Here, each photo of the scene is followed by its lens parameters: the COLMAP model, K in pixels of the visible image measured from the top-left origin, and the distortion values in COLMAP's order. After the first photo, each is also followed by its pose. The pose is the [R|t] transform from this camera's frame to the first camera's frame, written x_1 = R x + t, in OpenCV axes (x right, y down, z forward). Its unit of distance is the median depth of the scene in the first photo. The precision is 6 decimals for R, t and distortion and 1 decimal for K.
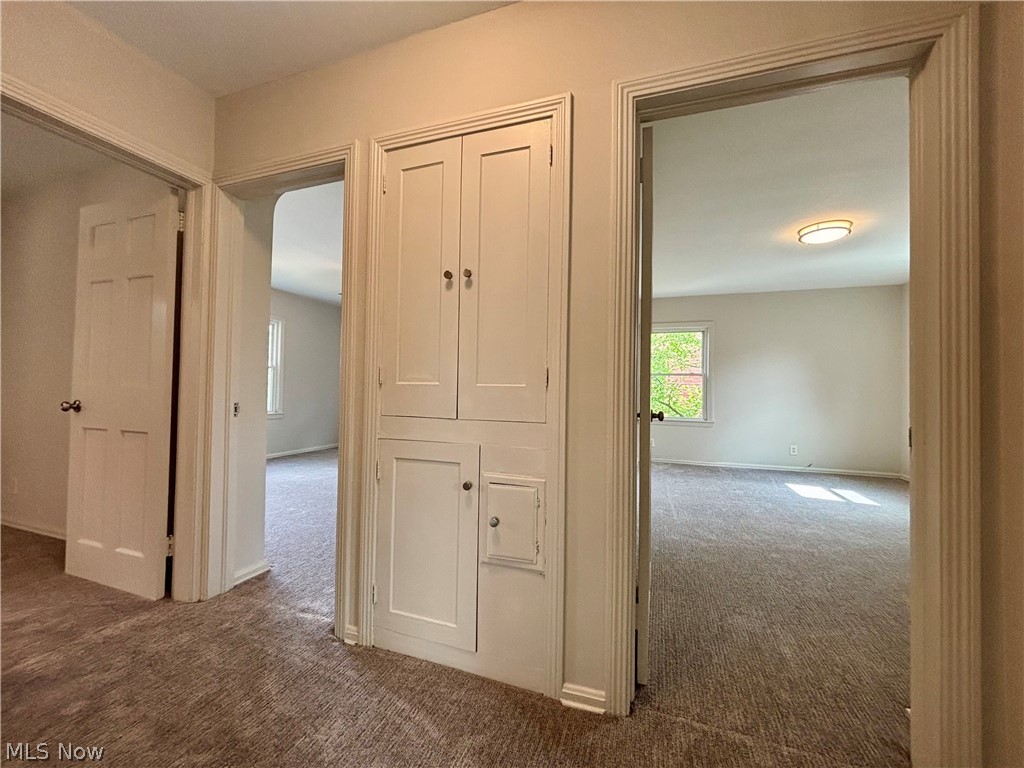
lens RADIAL K [[415.7, 0, 513.8], [0, 415.7, 382.8], [0, 0, 1]] dist [0.001751, 0.000639]
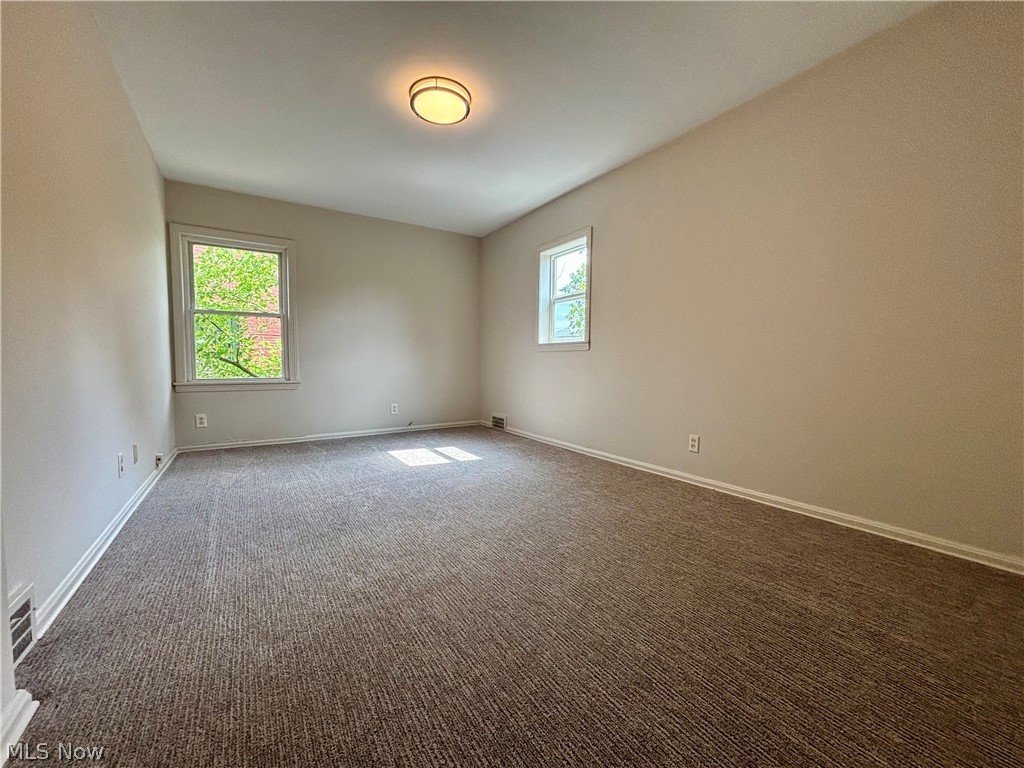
lens RADIAL K [[415.7, 0, 508.4], [0, 415.7, 384.6], [0, 0, 1]] dist [0.001751, 0.000639]
pose [[0.619108, -0.054151, 0.783436, 0.160070], [-0.011821, 0.996864, 0.078245, 0.045271], [-0.785217, -0.057703, 0.616527, 0.306433]]
